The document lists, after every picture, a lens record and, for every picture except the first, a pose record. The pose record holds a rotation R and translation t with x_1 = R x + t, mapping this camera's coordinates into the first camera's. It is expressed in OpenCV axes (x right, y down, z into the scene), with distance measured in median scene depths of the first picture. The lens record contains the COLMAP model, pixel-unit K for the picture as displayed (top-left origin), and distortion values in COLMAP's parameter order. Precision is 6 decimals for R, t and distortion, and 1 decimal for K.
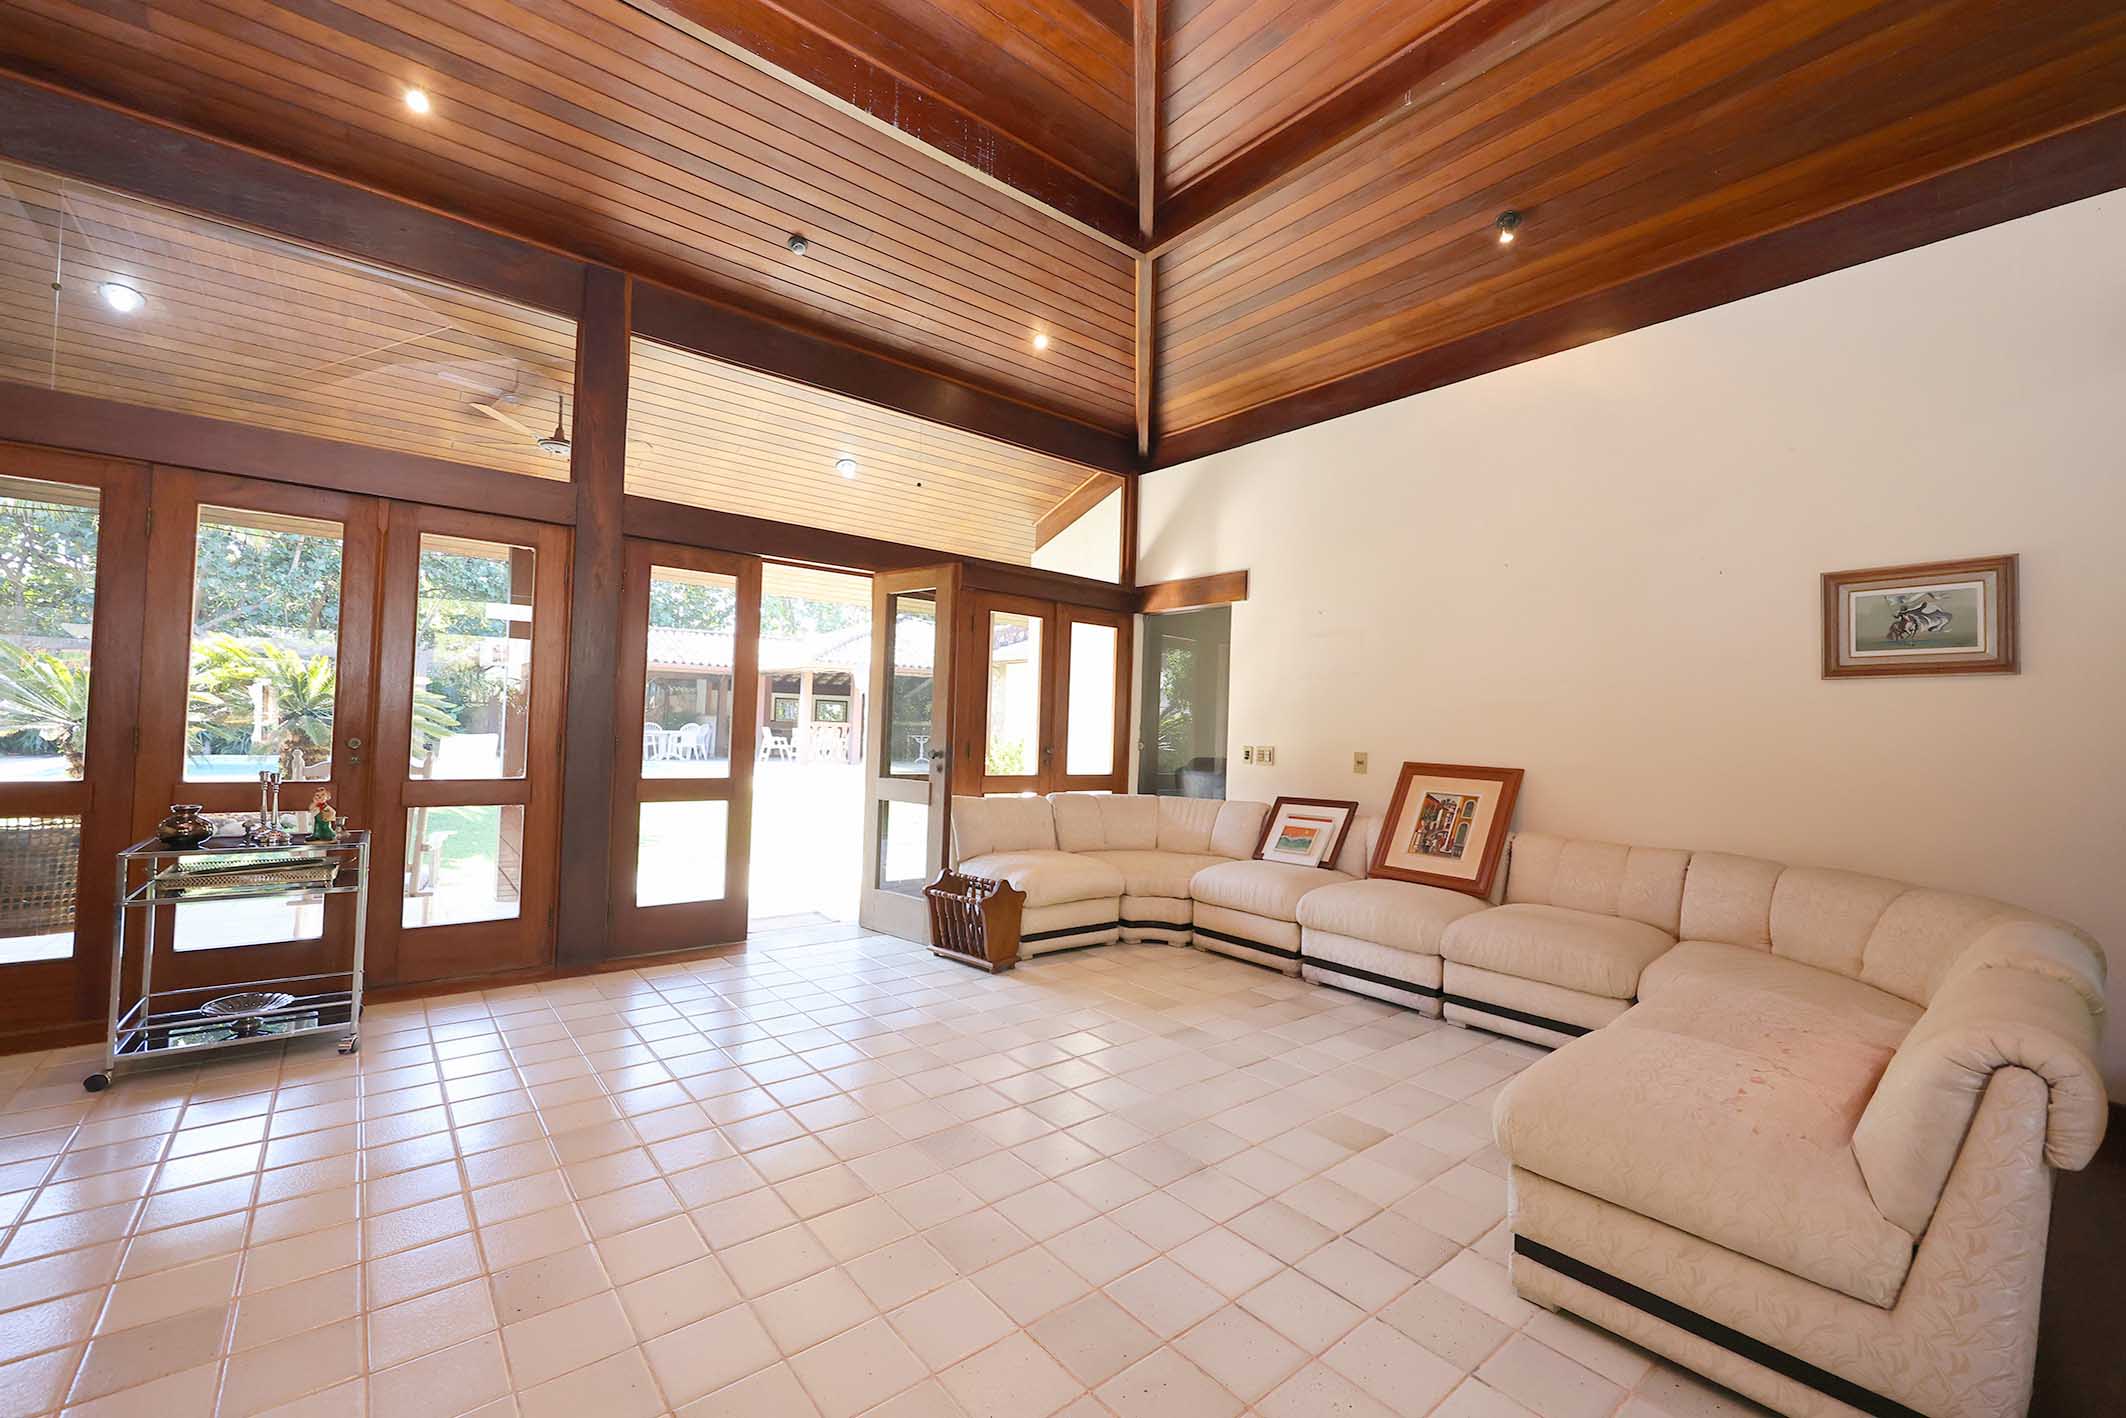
lens RADIAL K [[855.7, 0, 1047.6], [0, 855.7, 713.2], [0, 0, 1]] dist [0.001467, -0.002576]
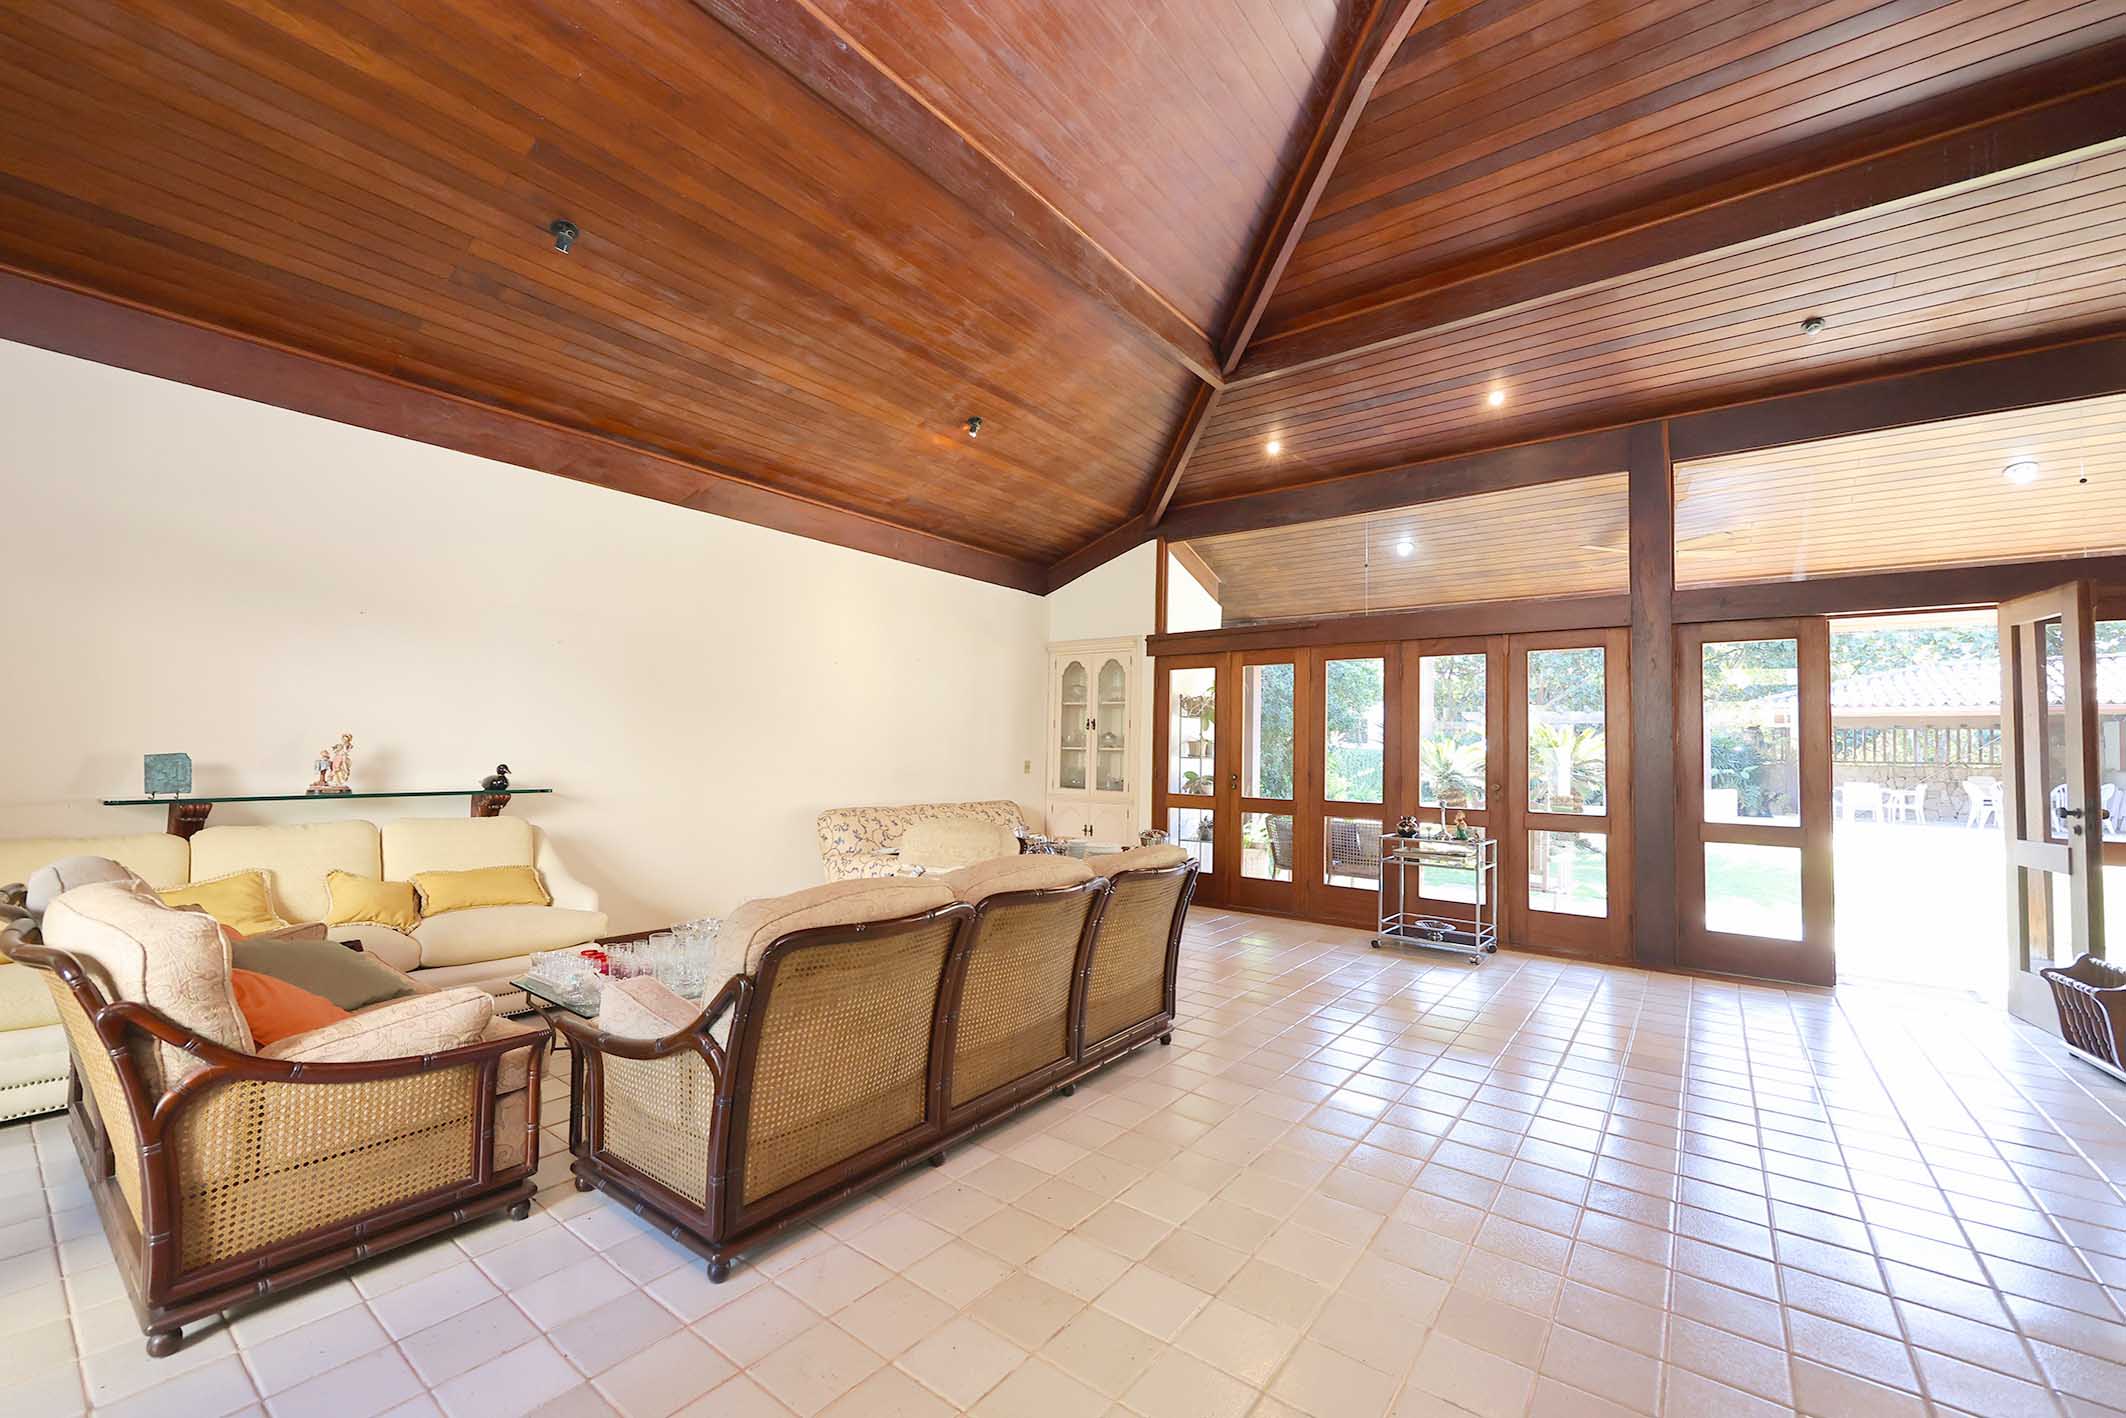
lens RADIAL K [[855.7, 0, 1047.6], [0, 855.7, 713.2], [0, 0, 1]] dist [0.001467, -0.002576]
pose [[0.223762, -0.072517, -0.971942, 0.494736], [0.003604, 0.997283, -0.073578, 0.009586], [0.974637, 0.012961, 0.223415, -0.162832]]
